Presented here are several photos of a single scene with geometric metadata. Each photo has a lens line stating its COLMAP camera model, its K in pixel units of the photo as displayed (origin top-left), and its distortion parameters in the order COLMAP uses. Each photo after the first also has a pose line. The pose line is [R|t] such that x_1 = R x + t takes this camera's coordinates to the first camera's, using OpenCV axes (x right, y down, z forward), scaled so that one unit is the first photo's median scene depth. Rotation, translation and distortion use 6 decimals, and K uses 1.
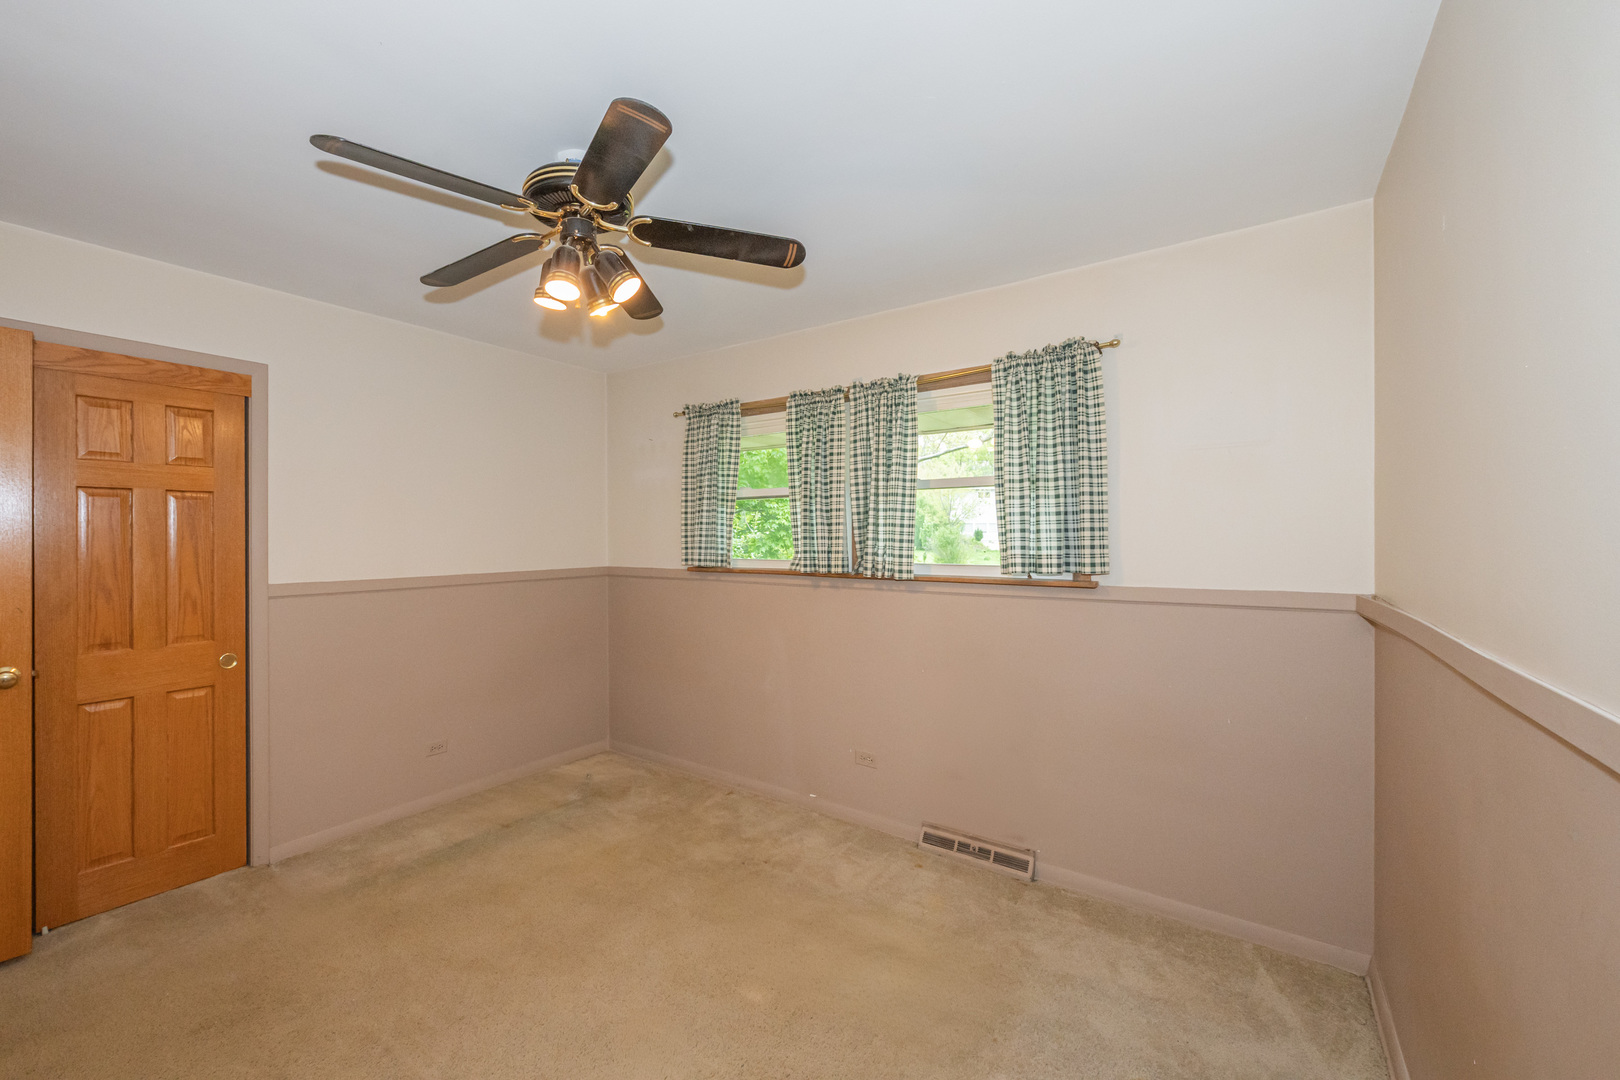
lens RADIAL K [[647.8, 0, 820.0], [0, 647.8, 534.9], [0, 0, 1]] dist [-0.002024, -0.000592]
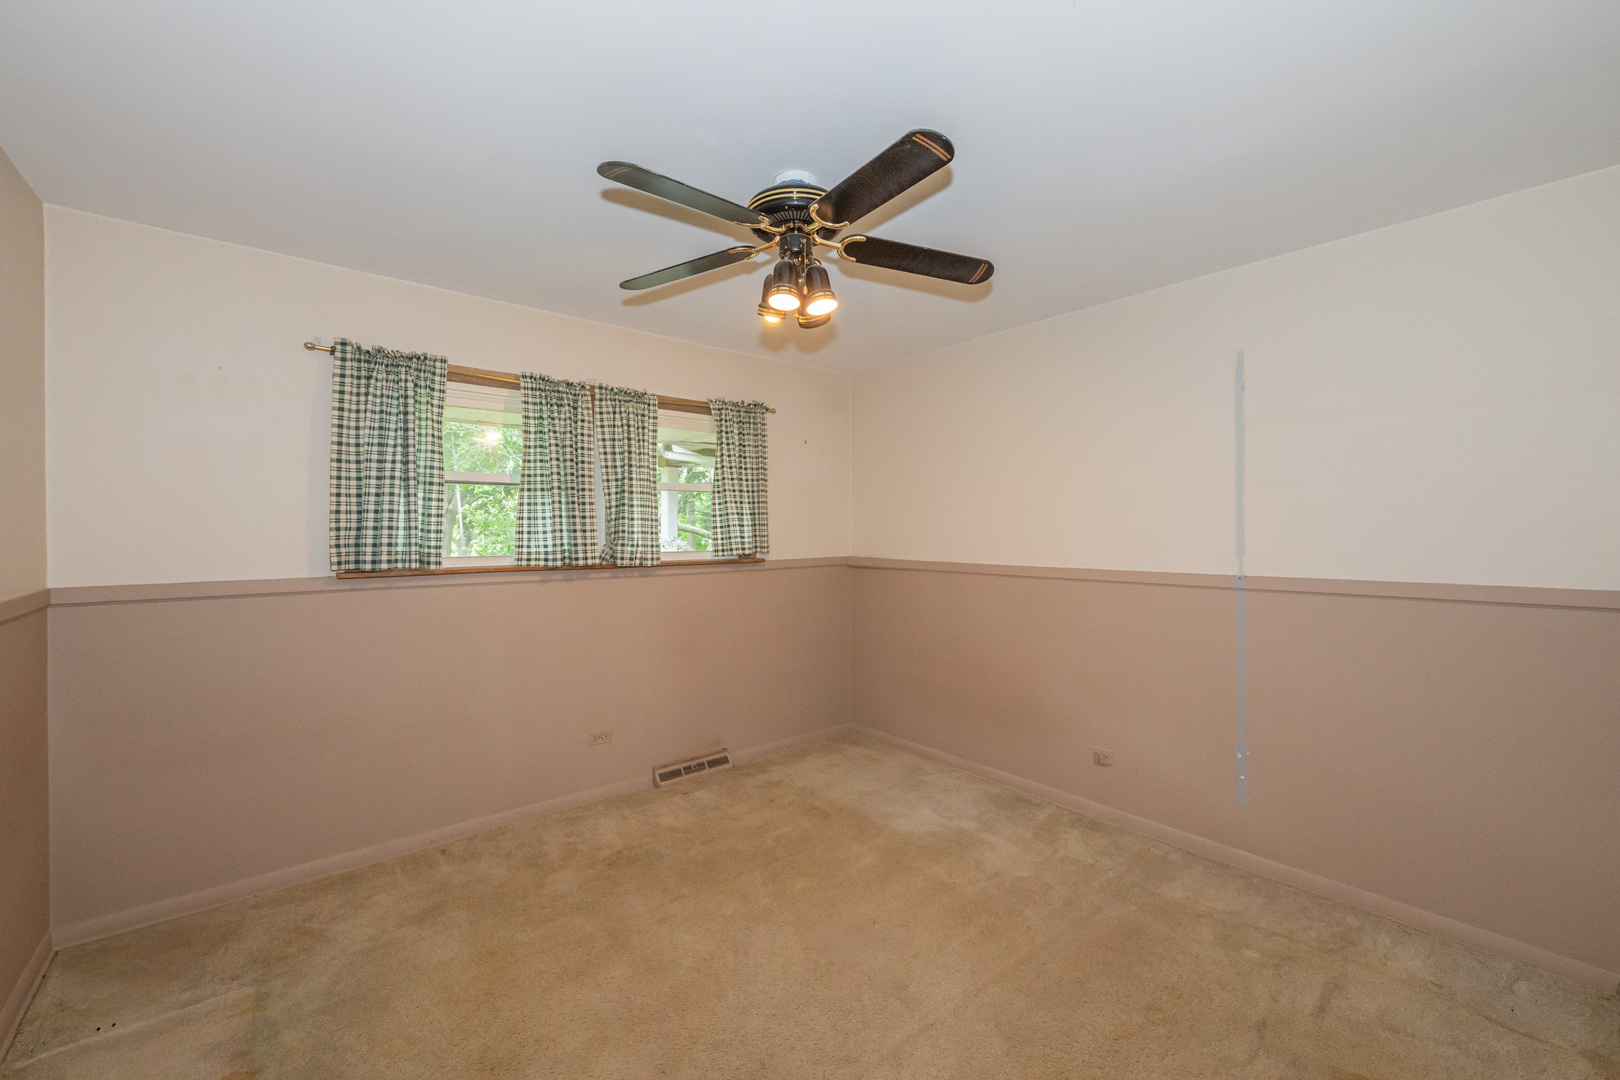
lens RADIAL K [[615.3, 0, 696.9], [0, 615.3, 537.0], [0, 0, 1]] dist [-0.015229, -0.000081]
pose [[0.345095, -0.004769, 0.938556, -0.892108], [0.003457, 0.999987, 0.003809, 0.012504], [-0.938561, 0.001930, 0.345107, 0.539957]]
